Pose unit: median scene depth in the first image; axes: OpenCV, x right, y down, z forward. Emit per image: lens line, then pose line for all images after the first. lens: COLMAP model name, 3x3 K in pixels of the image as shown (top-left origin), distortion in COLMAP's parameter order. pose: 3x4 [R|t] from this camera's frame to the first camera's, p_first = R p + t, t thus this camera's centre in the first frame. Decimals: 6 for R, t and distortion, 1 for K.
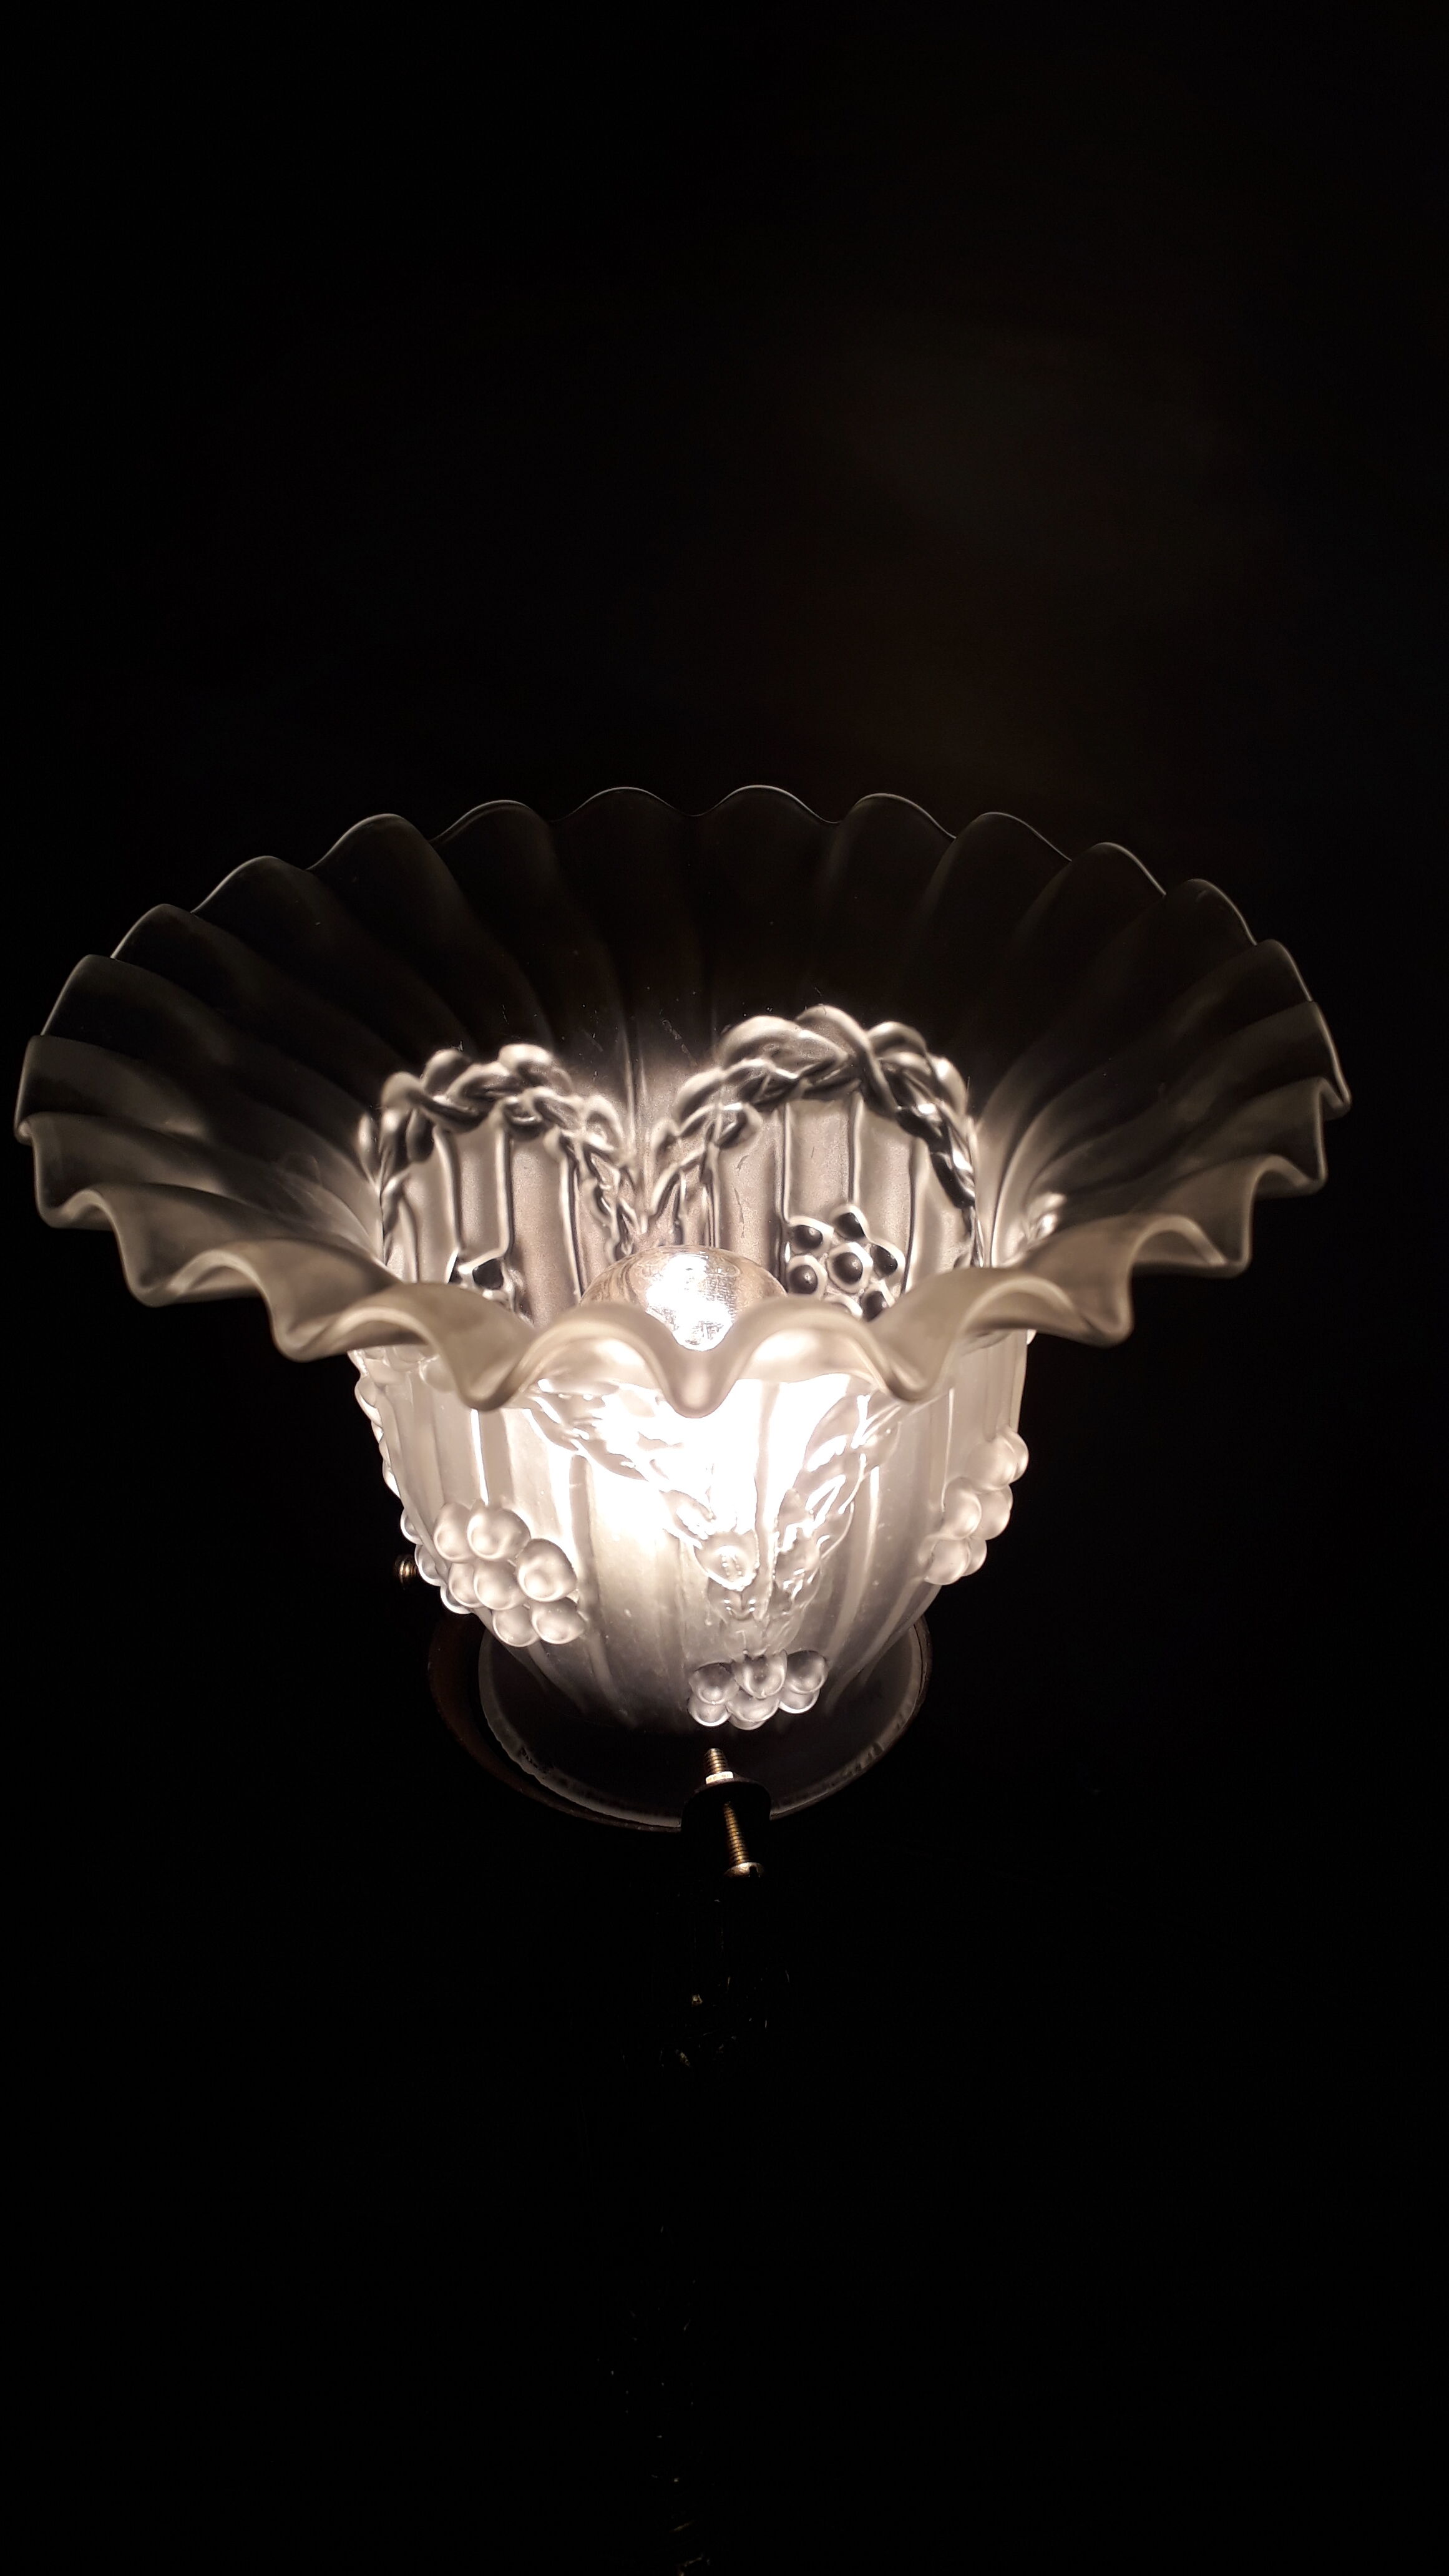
lens RADIAL K [[2064.3, 0, 733.5], [0, 2064.3, 1264.2], [0, 0, 1]] dist [0.121388, -0.192318]
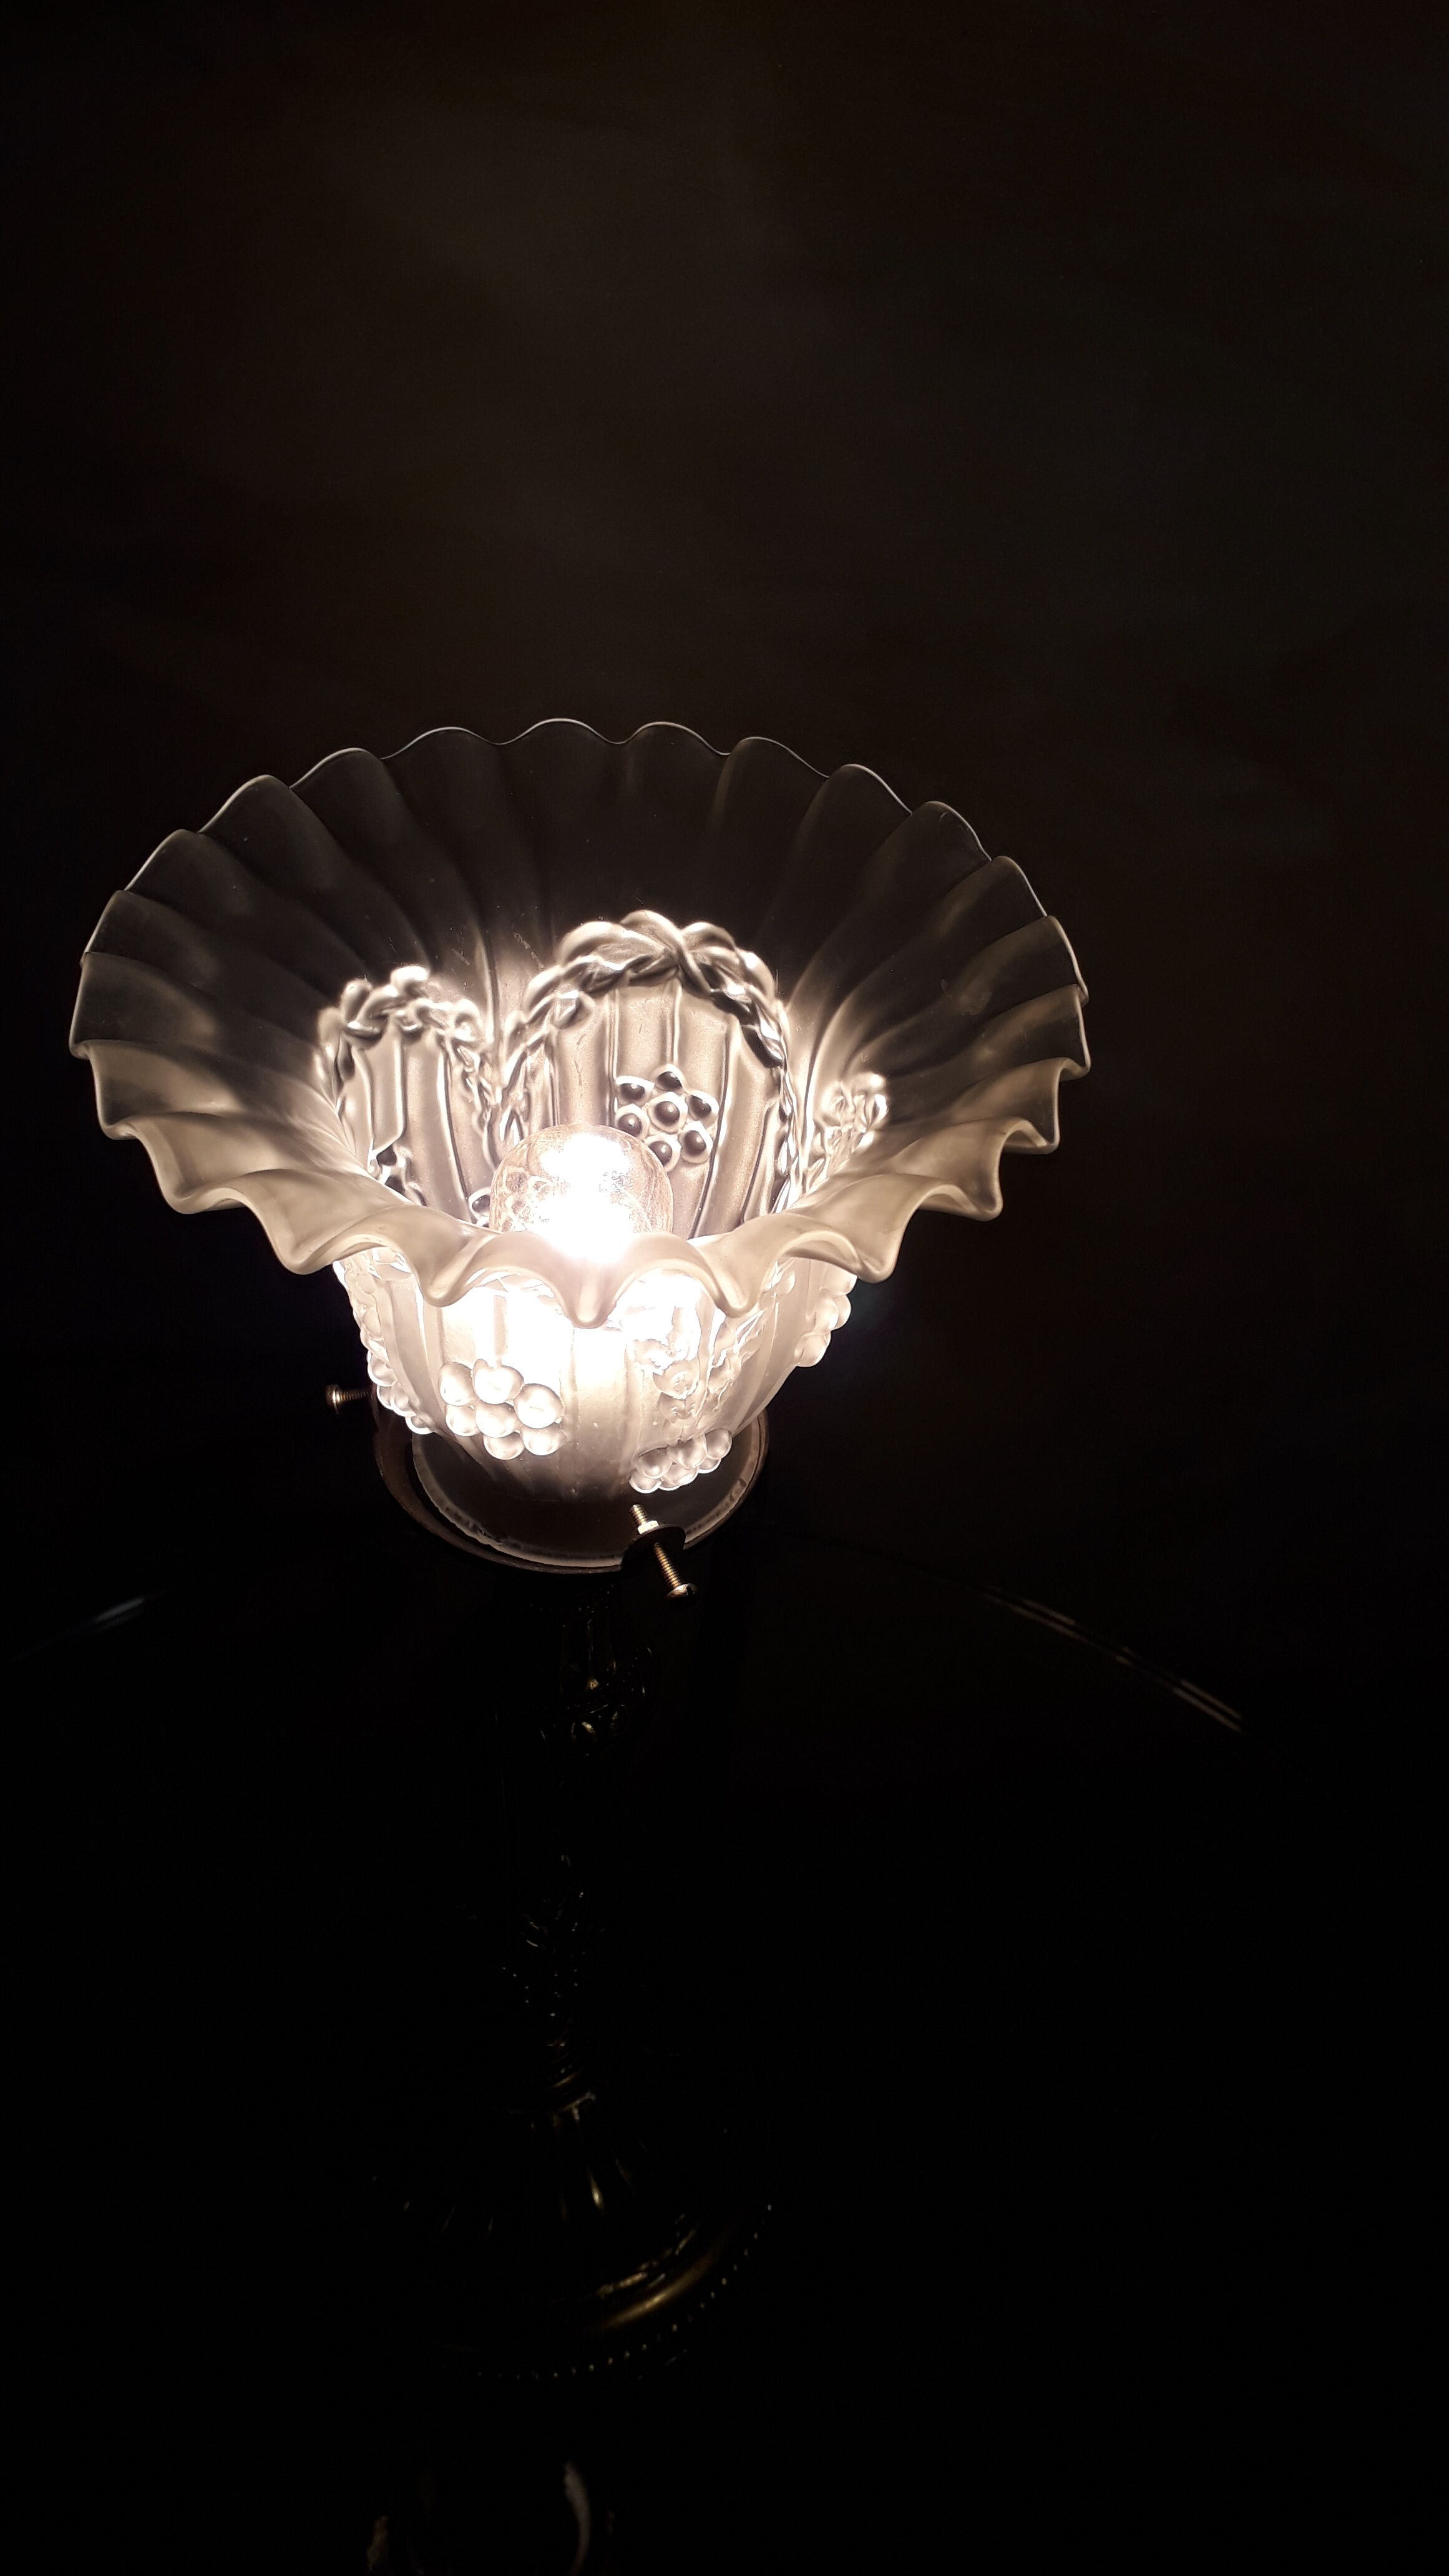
lens RADIAL K [[2095.9, 0, 724.5], [0, 2095.9, 1288.0], [0, 0, 1]] dist [0.017558, -0.004928]
pose [[0.962482, -0.128292, 0.239101, -0.237868], [0.082623, 0.977890, 0.192103, -0.141637], [-0.258460, -0.165141, 0.951802, -0.238033]]
